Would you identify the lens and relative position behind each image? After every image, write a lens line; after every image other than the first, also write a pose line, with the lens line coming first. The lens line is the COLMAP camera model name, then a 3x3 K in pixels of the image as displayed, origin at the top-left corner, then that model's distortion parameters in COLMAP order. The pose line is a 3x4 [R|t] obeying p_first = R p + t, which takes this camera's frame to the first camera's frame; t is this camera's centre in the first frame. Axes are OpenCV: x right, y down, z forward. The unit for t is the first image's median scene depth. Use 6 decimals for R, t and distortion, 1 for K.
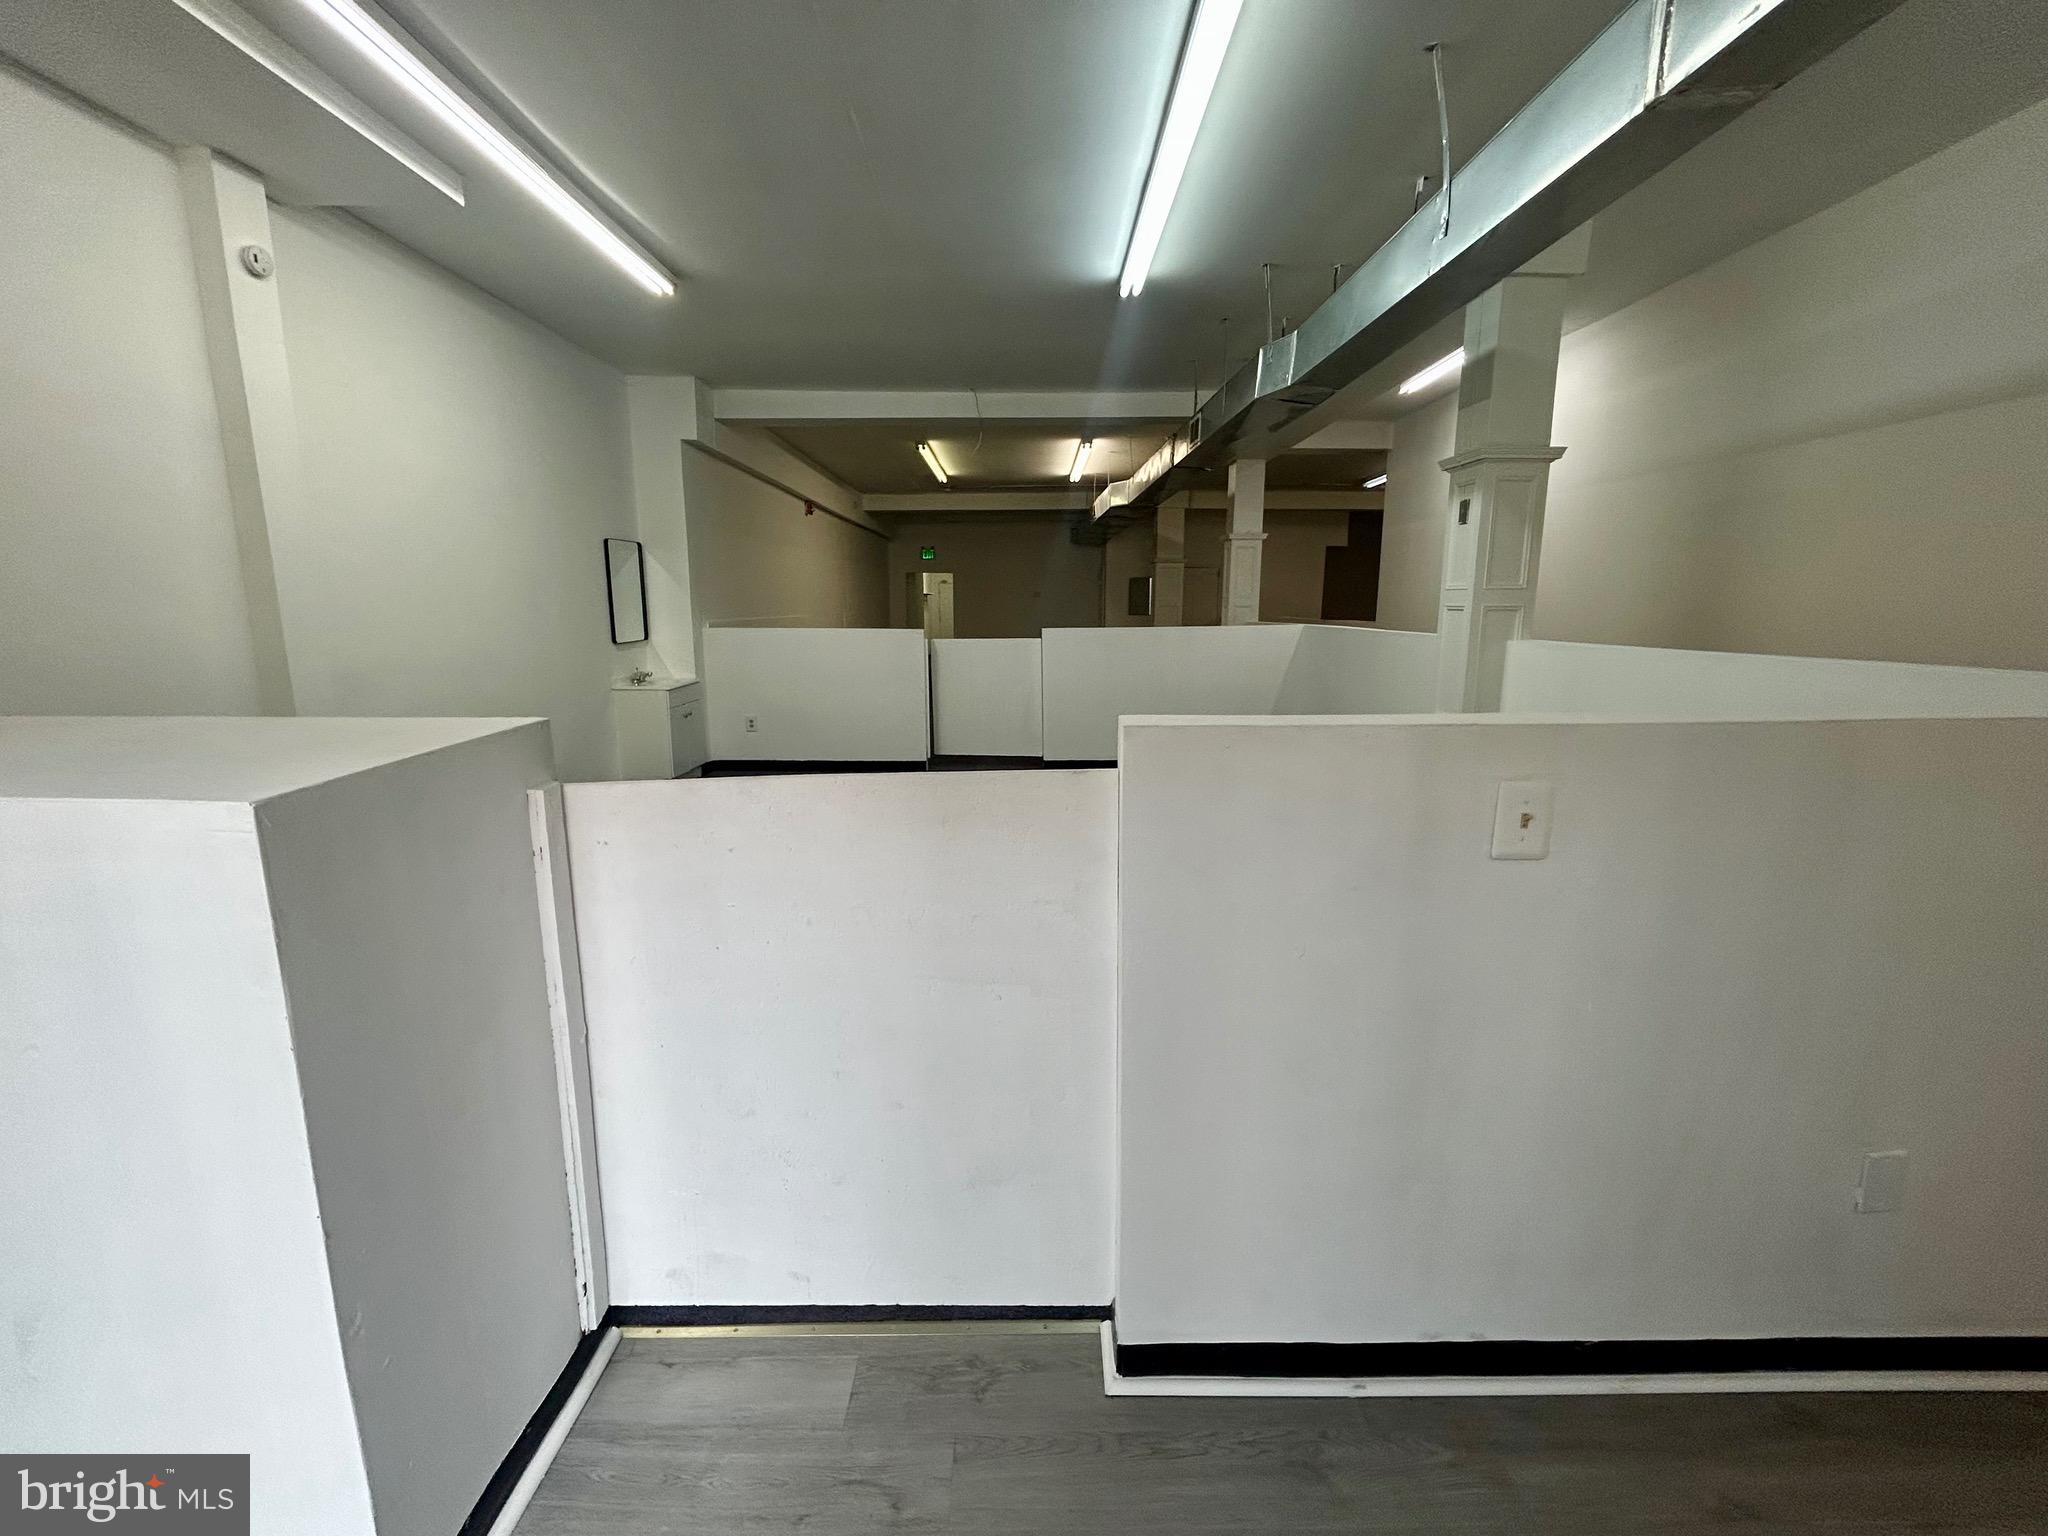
lens RADIAL K [[826.8, 0, 1027.0], [0, 826.8, 759.4], [0, 0, 1]] dist [-0.003641, 0.001081]
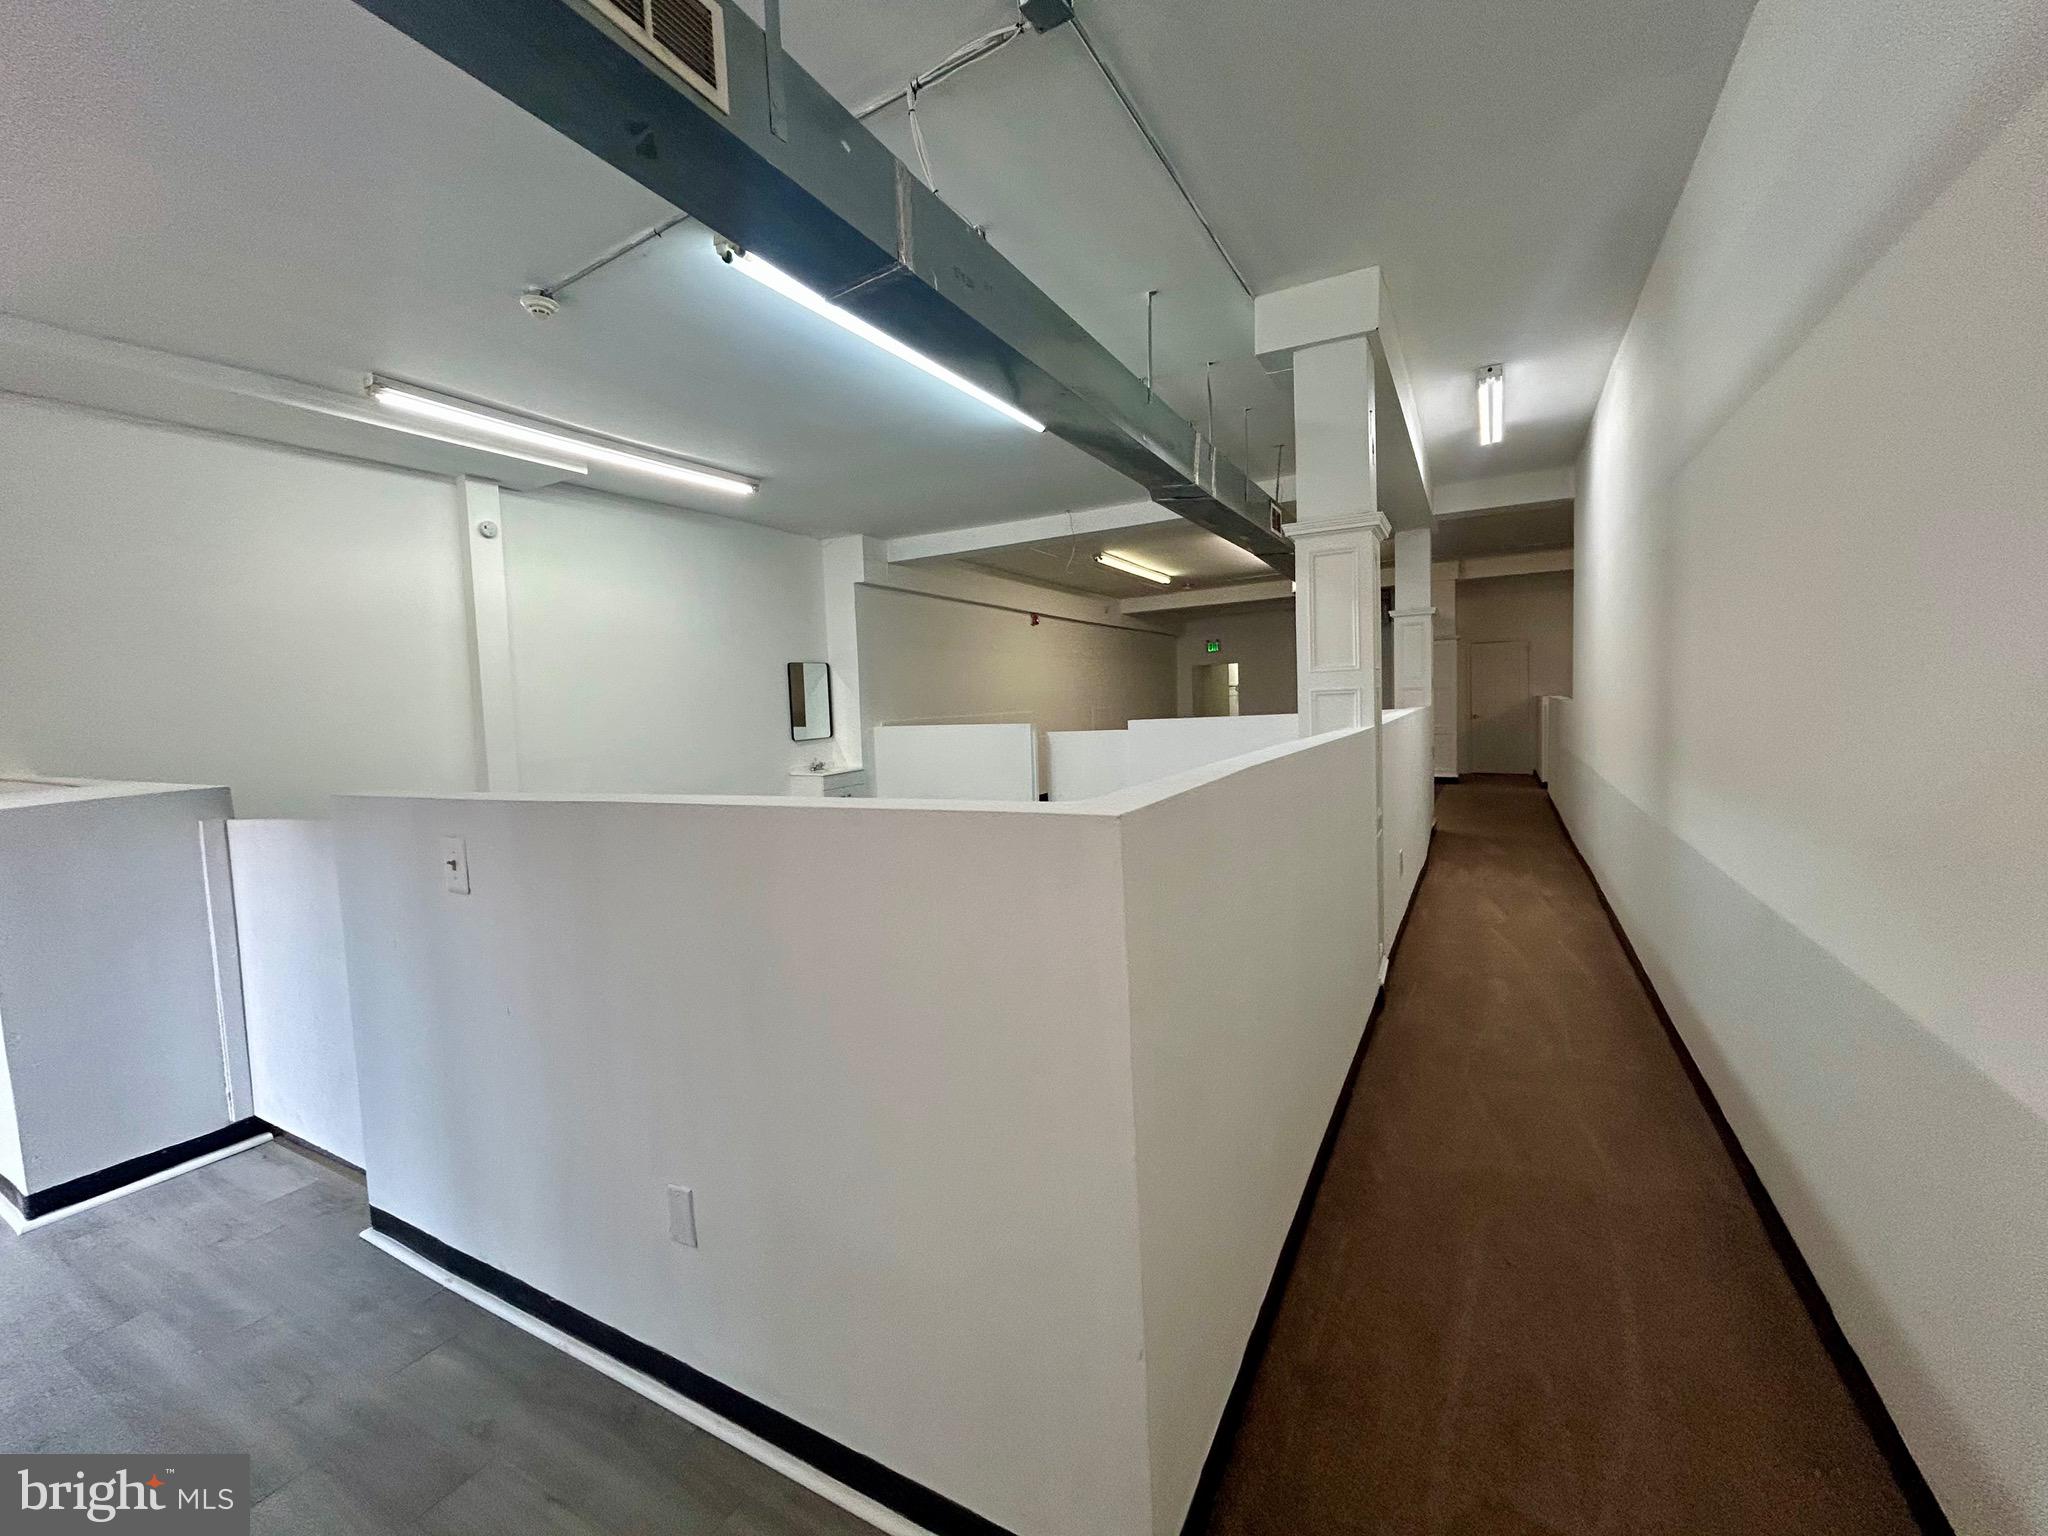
lens RADIAL K [[826.8, 0, 1032.3], [0, 826.8, 759.5], [0, 0, 1]] dist [-0.003641, 0.001081]
pose [[0.874634, -0.000813, -0.484783, 0.457753], [-0.051113, 0.994270, -0.093884, -0.005885], [0.482081, 0.106892, 0.869581, 0.042349]]
